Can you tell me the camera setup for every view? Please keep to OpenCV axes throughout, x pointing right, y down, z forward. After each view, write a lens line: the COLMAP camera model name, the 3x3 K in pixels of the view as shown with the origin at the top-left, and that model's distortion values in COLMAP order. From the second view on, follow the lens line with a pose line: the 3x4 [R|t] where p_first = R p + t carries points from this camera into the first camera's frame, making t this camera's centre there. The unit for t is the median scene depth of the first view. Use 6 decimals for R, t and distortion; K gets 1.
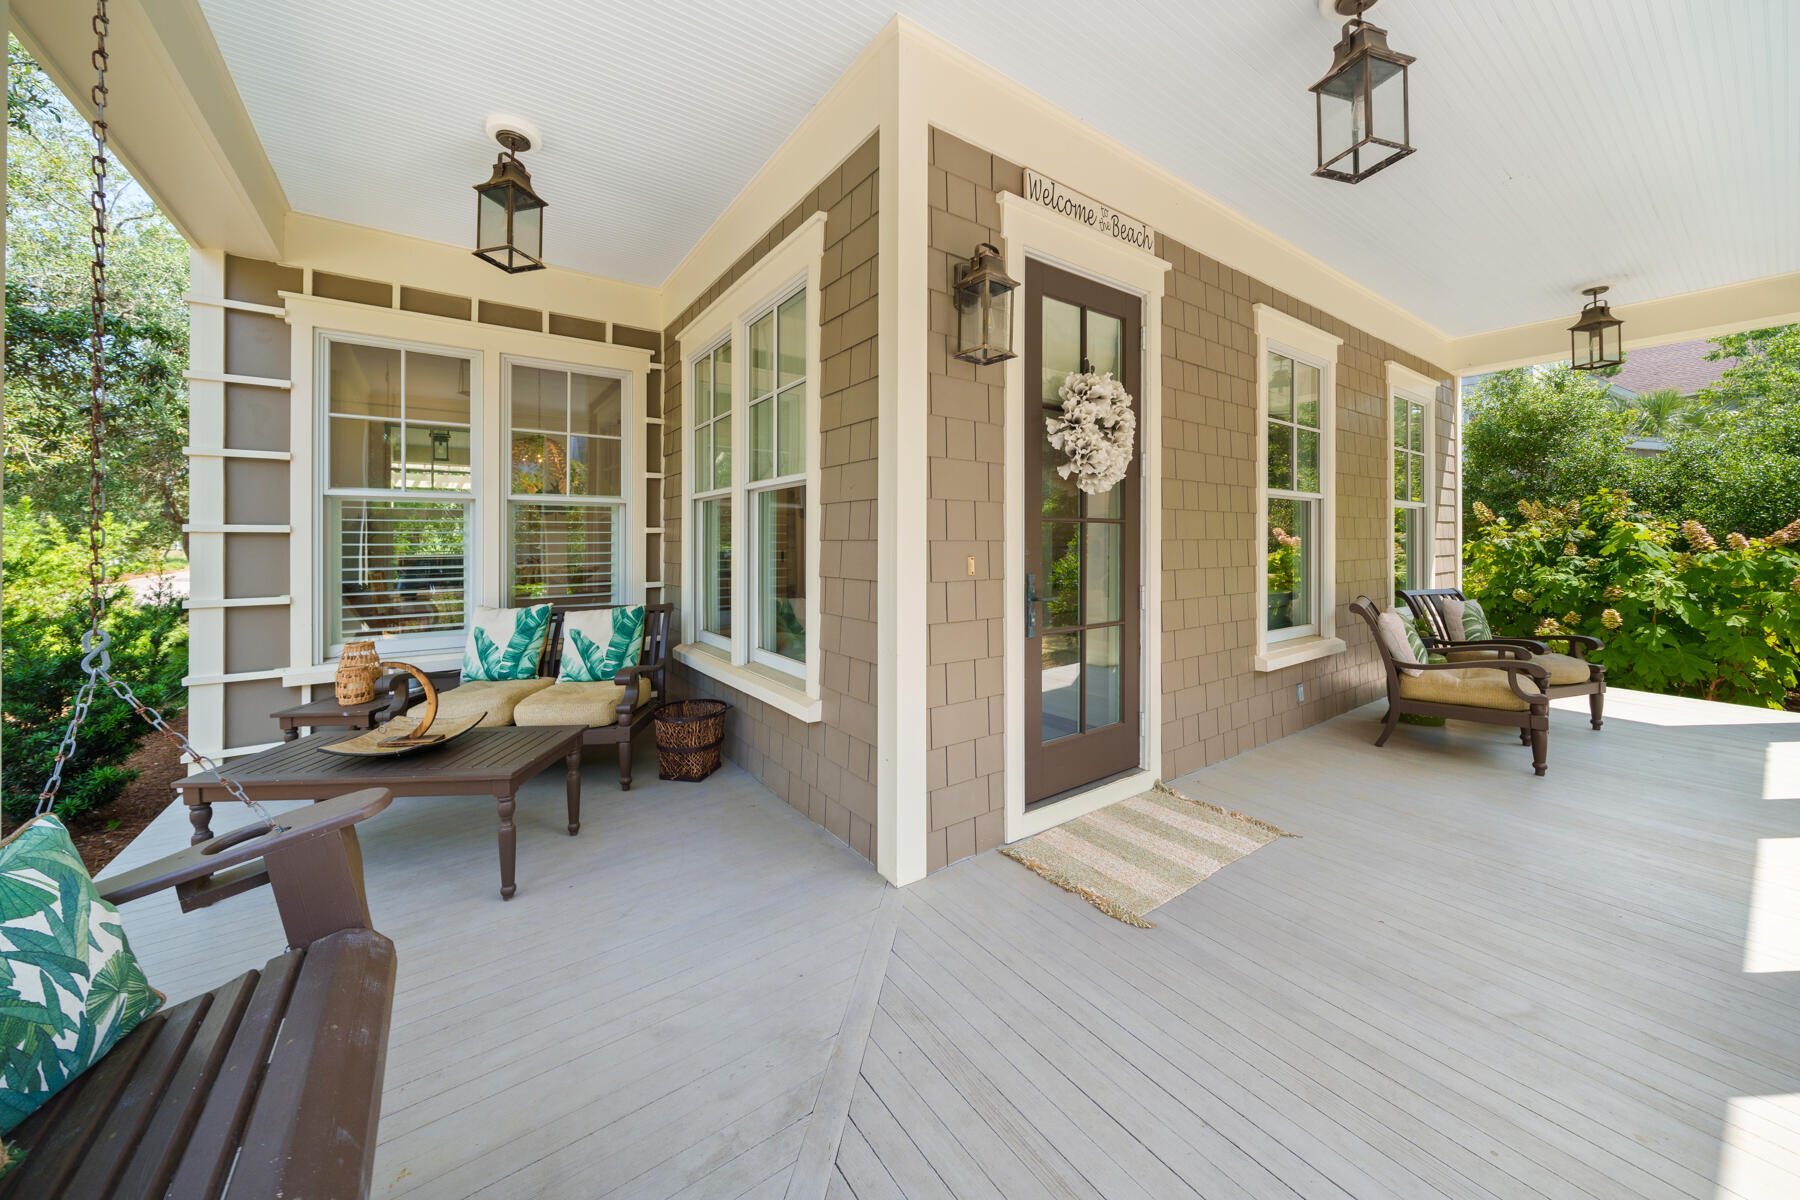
lens RADIAL K [[648.3, 0, 907.6], [0, 648.3, 523.8], [0, 0, 1]] dist [-0.000799, 0.000465]
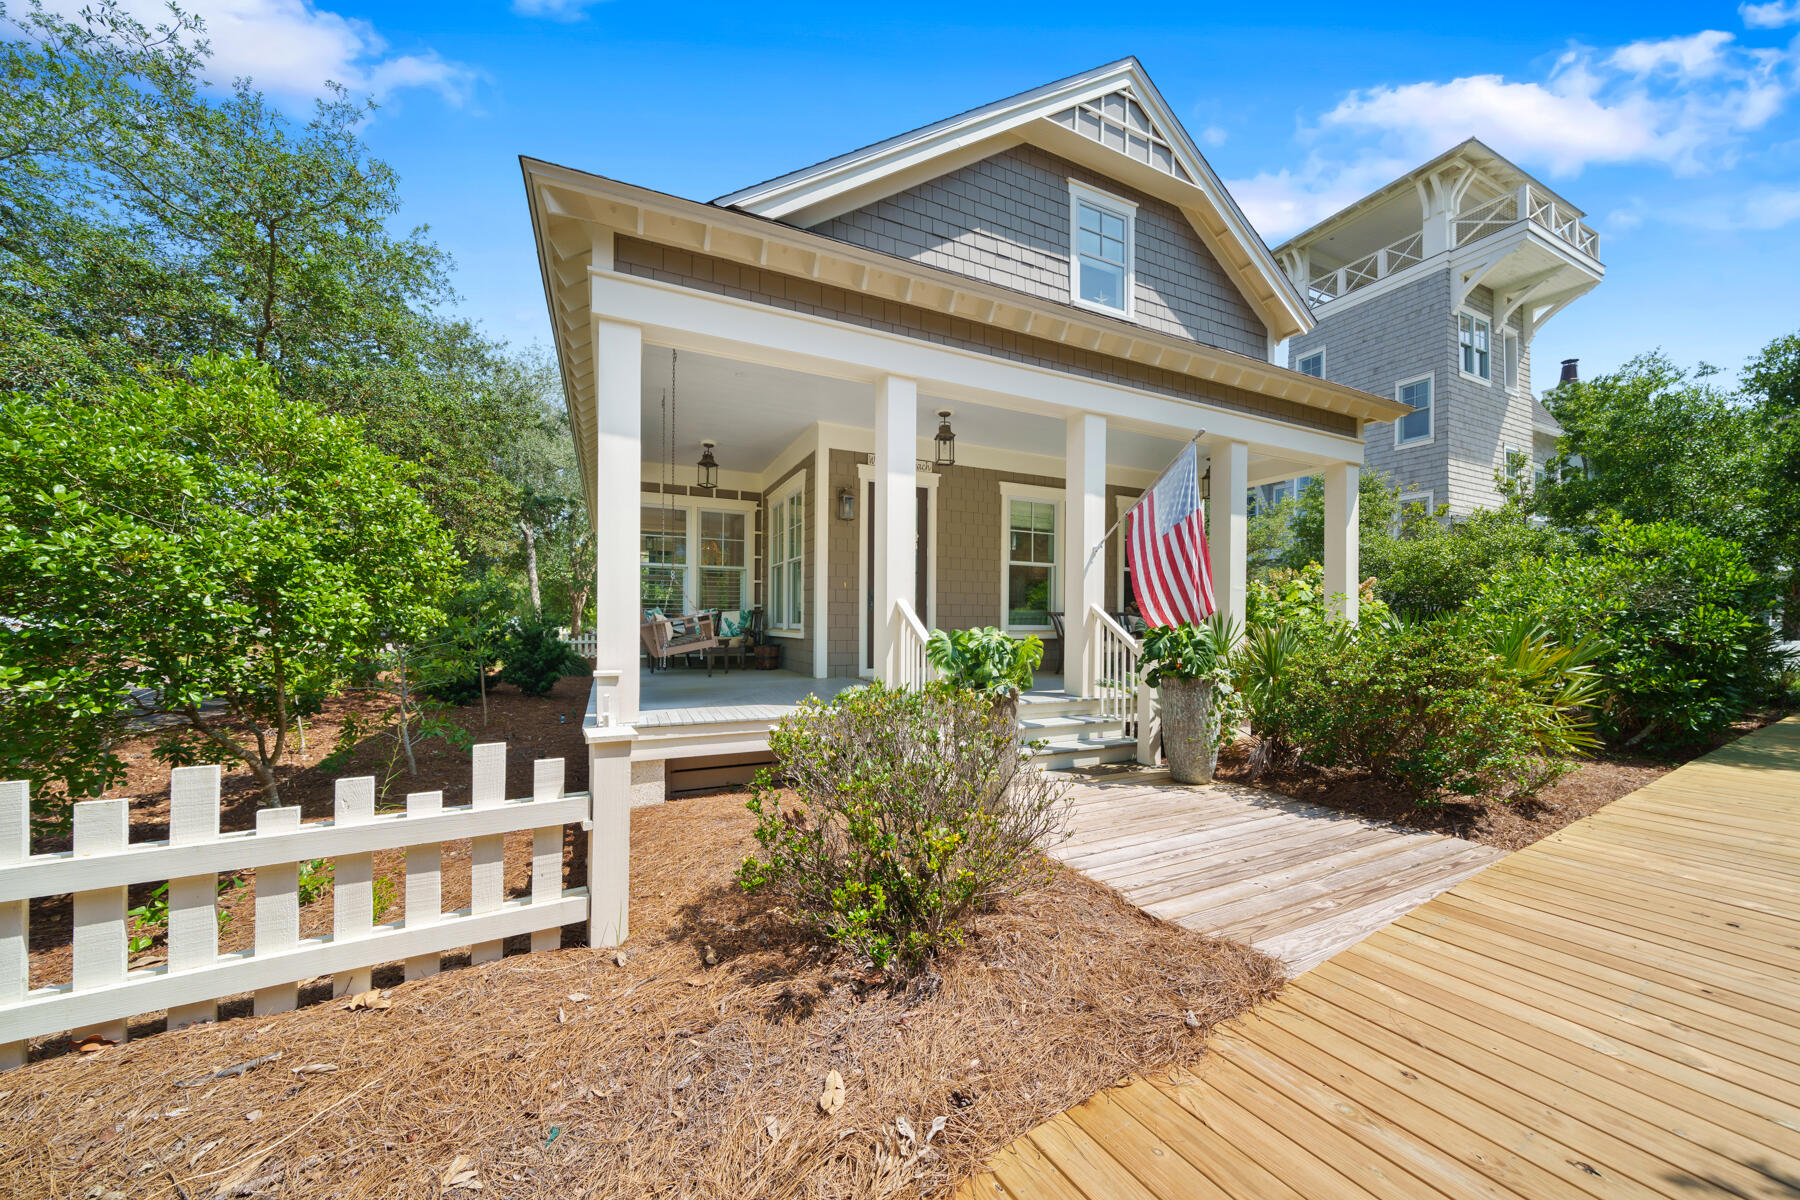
lens RADIAL K [[648.3, 0, 910.1], [0, 648.3, 611.1], [0, 0, 1]] dist [-0.000799, 0.000465]
pose [[0.983309, 0.009193, -0.181709, 0.604711], [-0.008086, 0.999944, 0.006828, 0.104448], [0.181761, -0.005245, 0.983329, -1.254340]]
